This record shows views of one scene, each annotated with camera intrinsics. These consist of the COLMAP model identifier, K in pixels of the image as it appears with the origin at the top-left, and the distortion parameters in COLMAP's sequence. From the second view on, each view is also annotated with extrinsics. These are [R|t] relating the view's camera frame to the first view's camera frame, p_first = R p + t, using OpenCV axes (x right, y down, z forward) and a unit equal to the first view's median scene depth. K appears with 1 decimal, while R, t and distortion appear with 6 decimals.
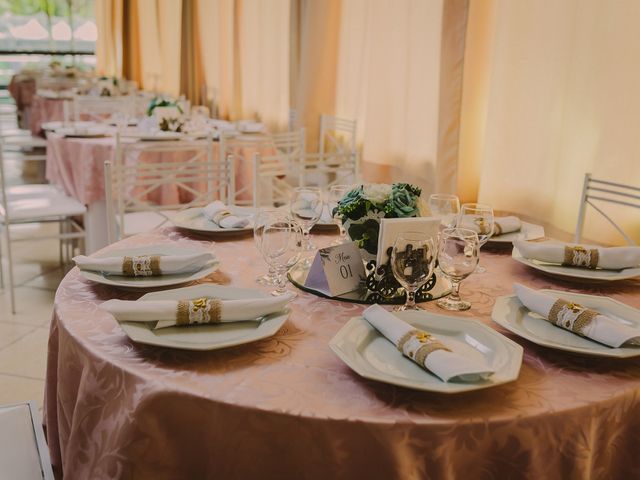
lens RADIAL K [[676.2, 0, 320.0], [0, 676.2, 240.0], [0, 0, 1]] dist [-0.017022, -0.006866]
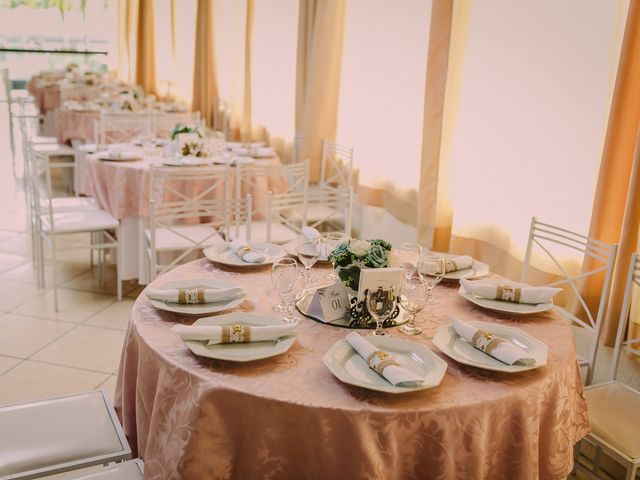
lens RADIAL K [[676.2, 0, 320.0], [0, 676.2, 240.0], [0, 0, 1]] dist [-0.017022, -0.006866]
pose [[0.999754, 0.022178, -0.000674, 0.002697], [-0.022164, 0.999629, 0.015825, -0.108462], [0.001025, -0.015806, 0.999875, -0.412184]]
